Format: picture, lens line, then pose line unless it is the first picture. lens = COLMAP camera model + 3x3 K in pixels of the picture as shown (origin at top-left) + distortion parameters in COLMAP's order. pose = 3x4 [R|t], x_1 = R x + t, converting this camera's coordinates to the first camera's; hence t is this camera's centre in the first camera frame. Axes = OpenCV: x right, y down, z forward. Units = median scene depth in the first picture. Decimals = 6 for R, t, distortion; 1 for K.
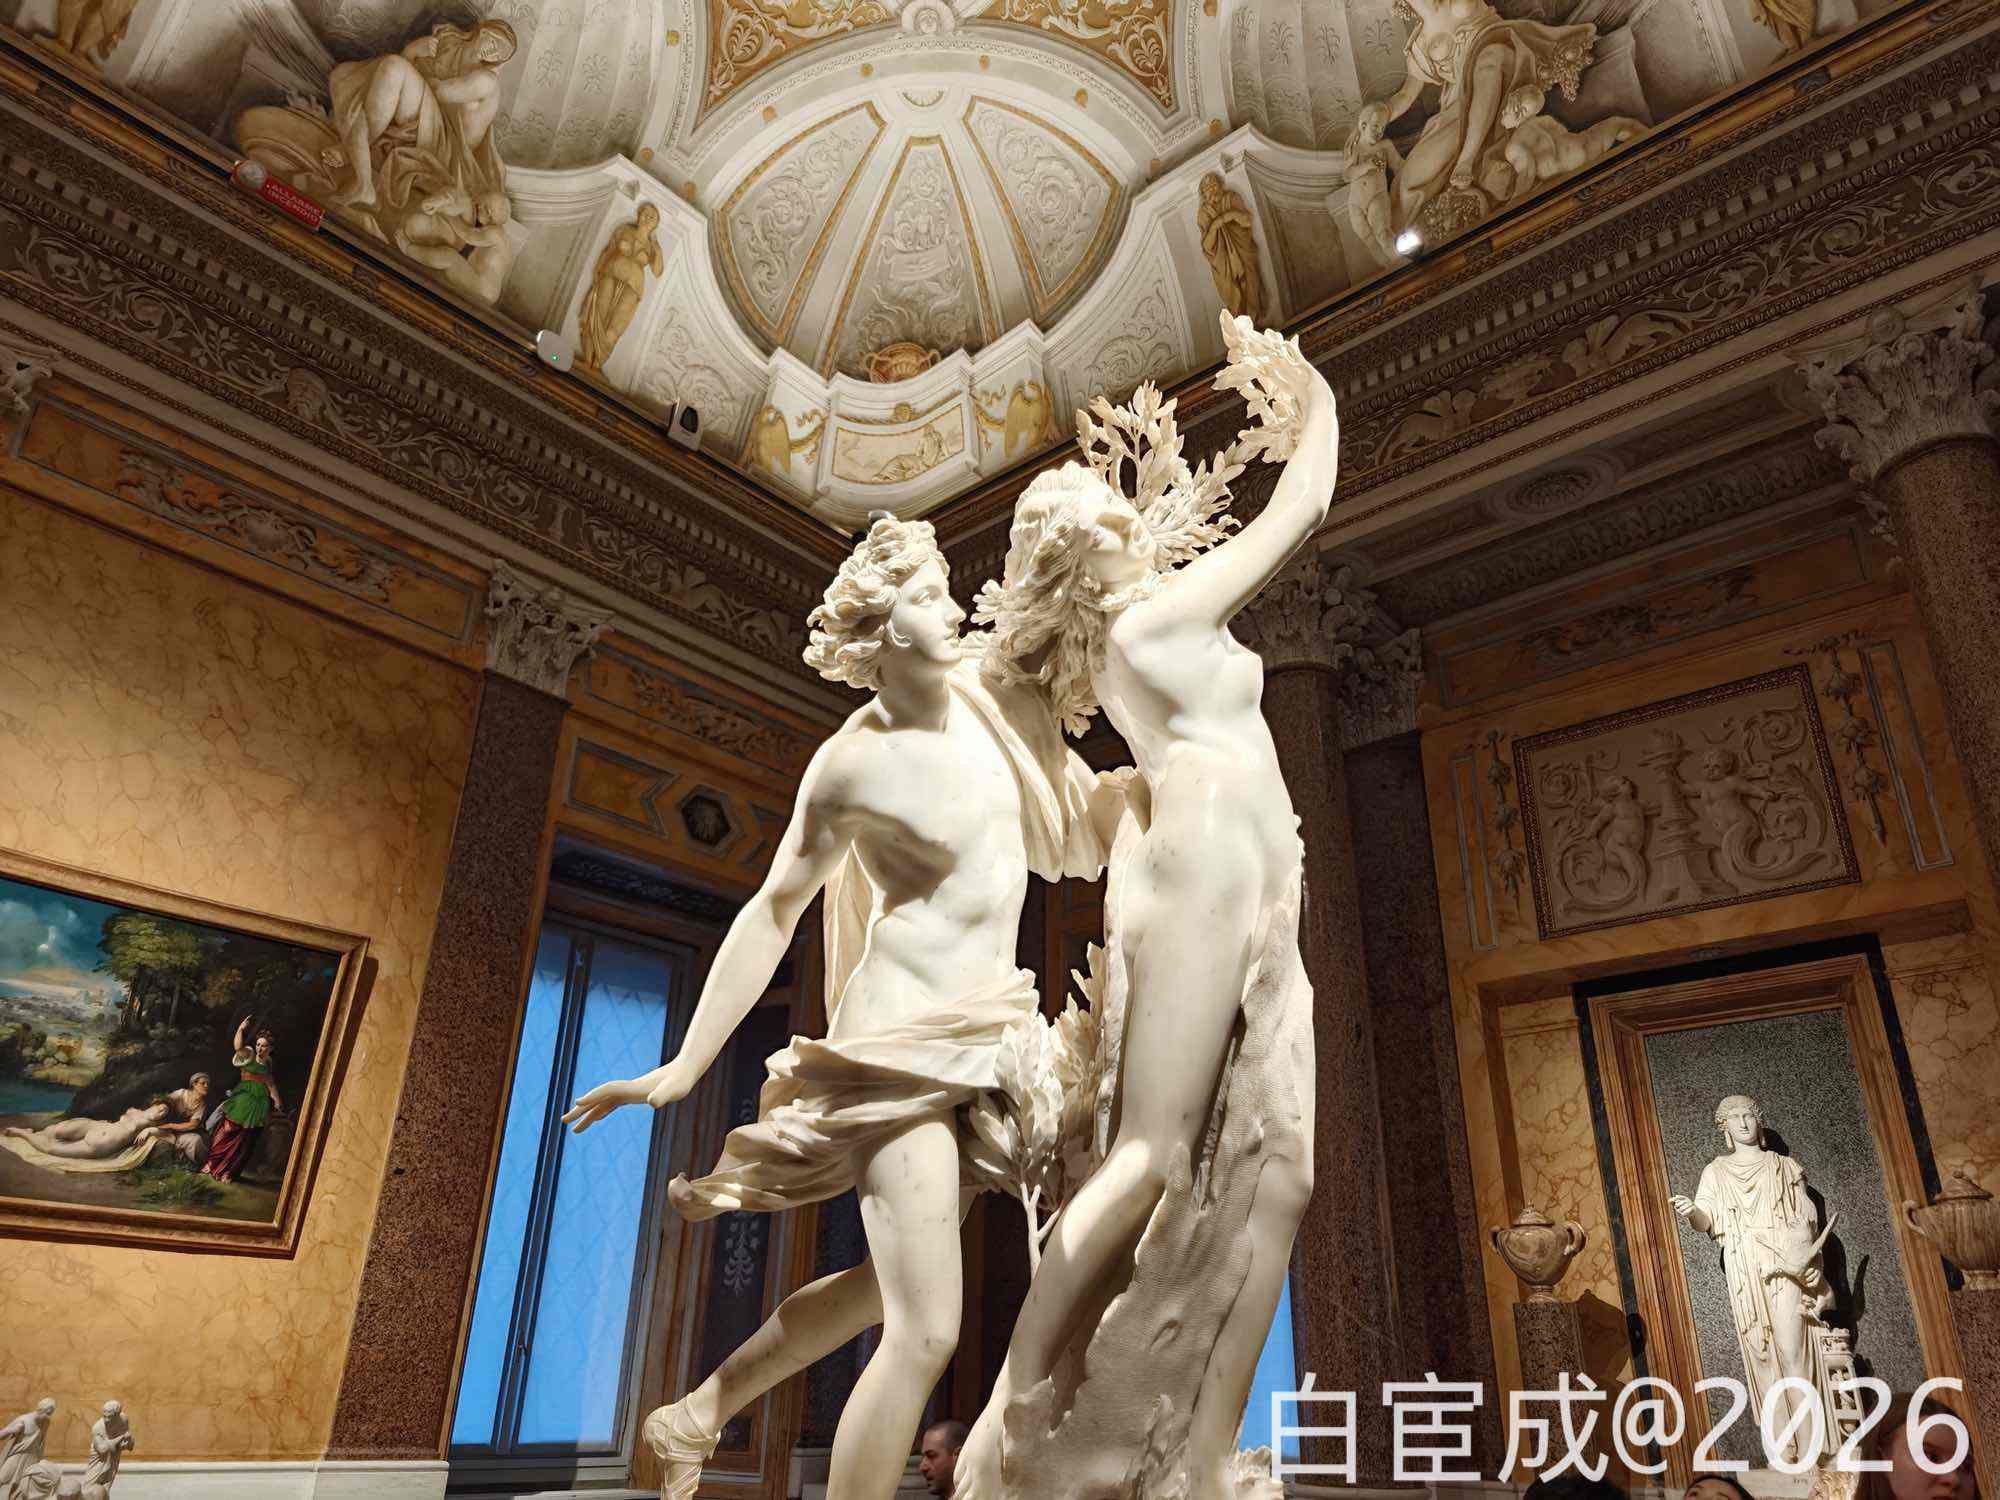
lens RADIAL K [[1369.8, 0, 1027.1], [0, 1369.8, 752.9], [0, 0, 1]] dist [0.014394, -0.023469]
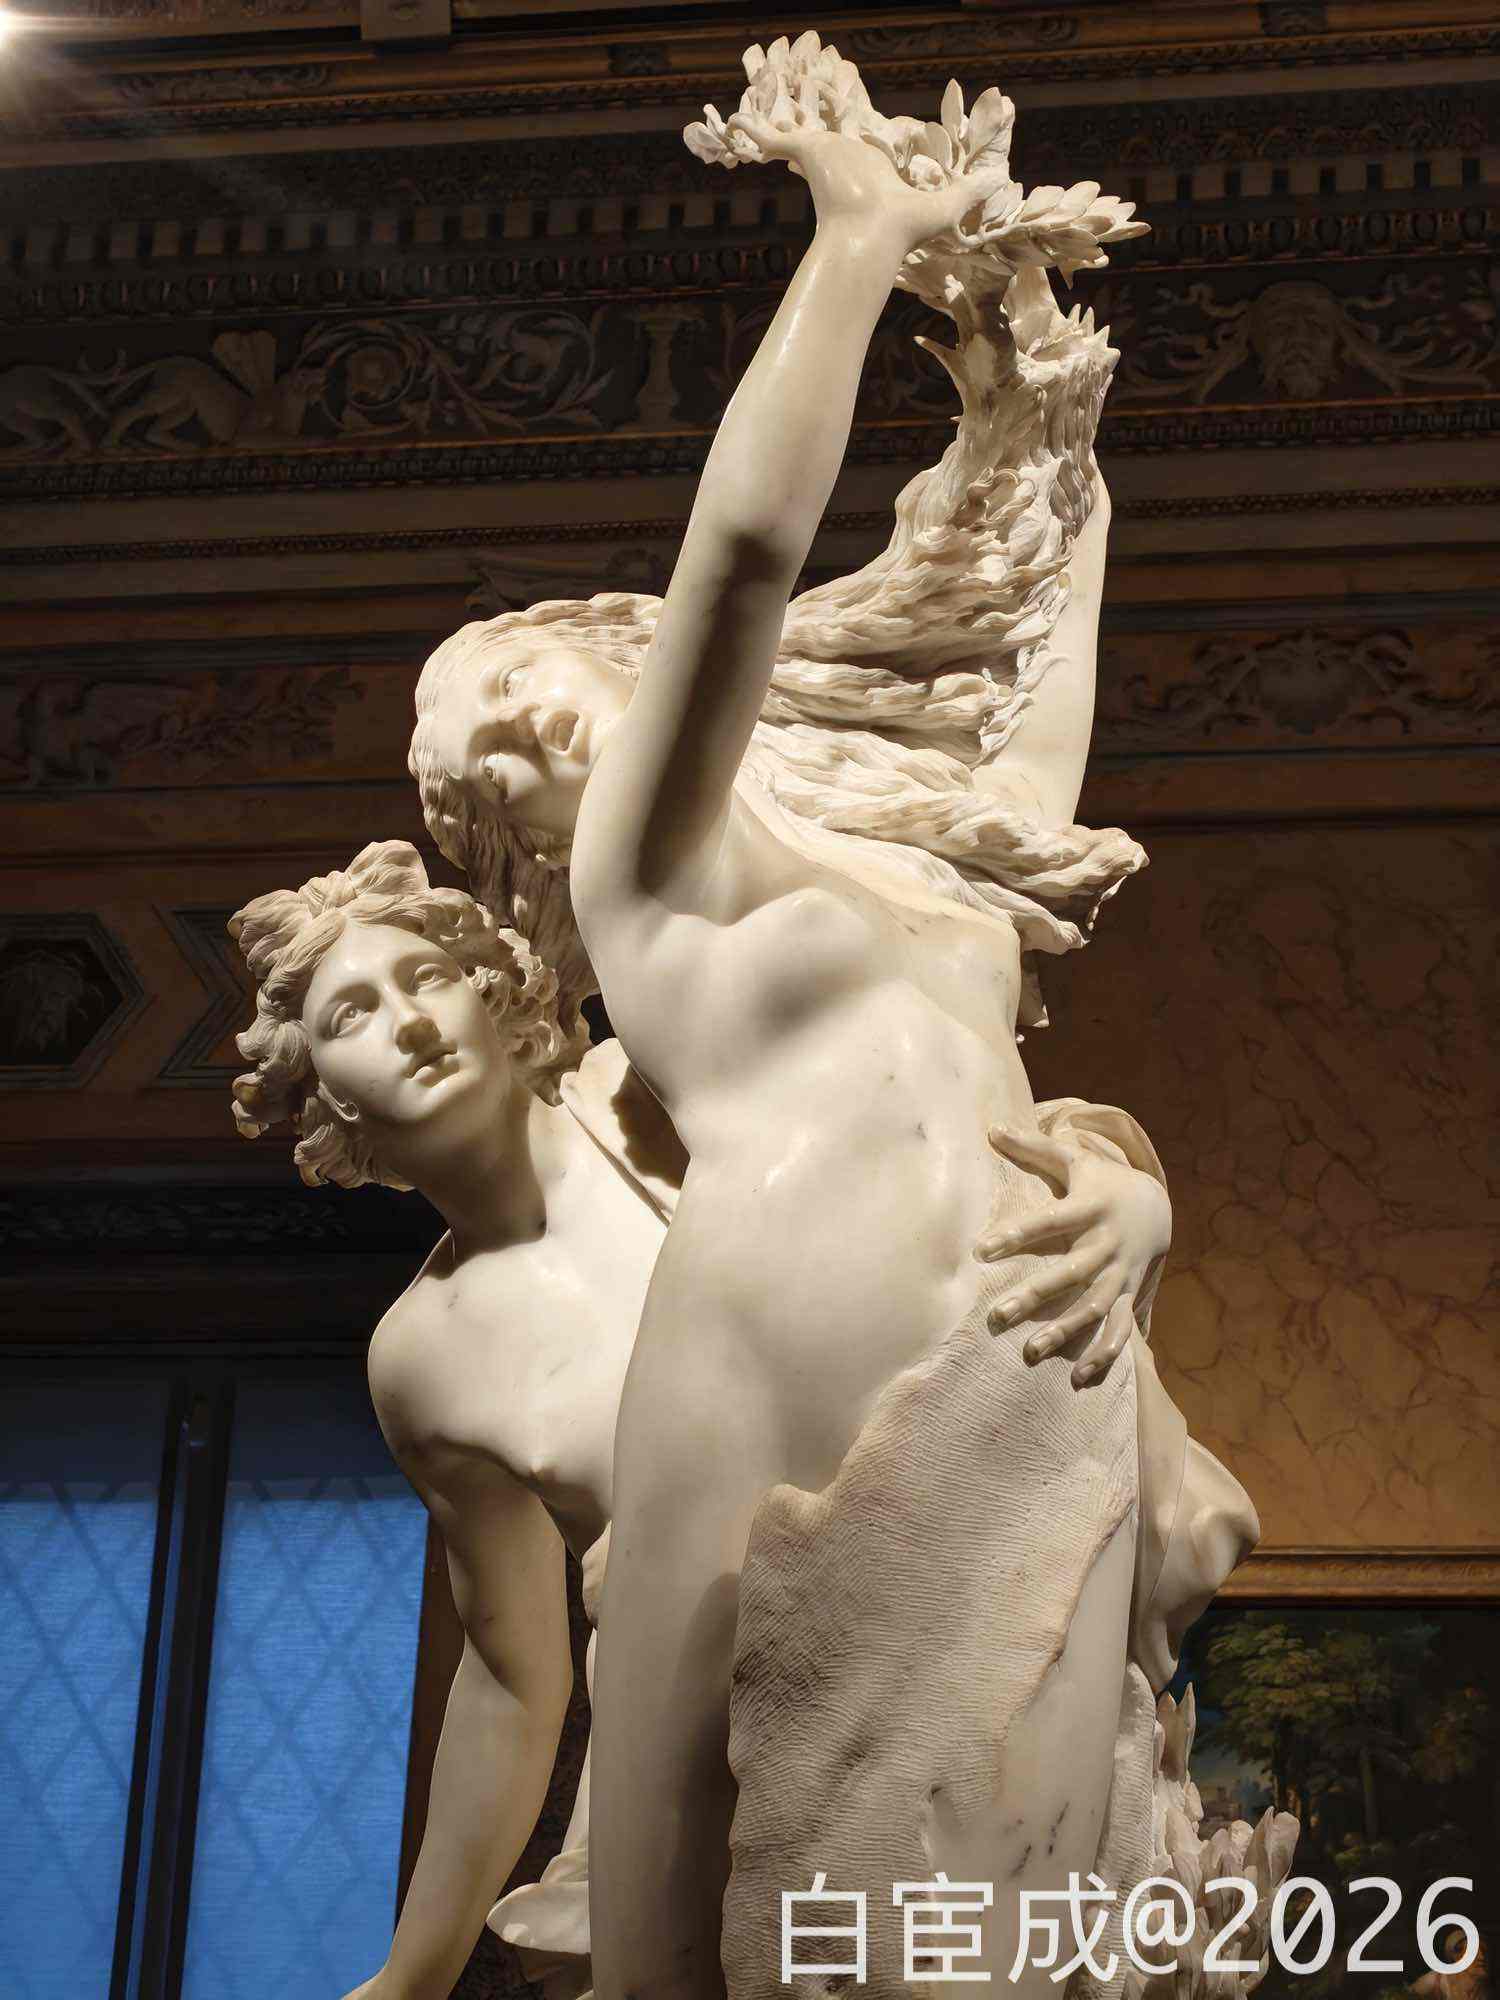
lens RADIAL K [[4201.9, 0, 755.7], [0, 4201.9, 1001.1], [0, 0, 1]] dist [0.011414, 0.000000]
pose [[0.522071, -0.291509, -0.801539, 3.334901], [0.331901, 0.935140, -0.123919, 0.326663], [0.785674, -0.201337, 0.584962, 0.609378]]
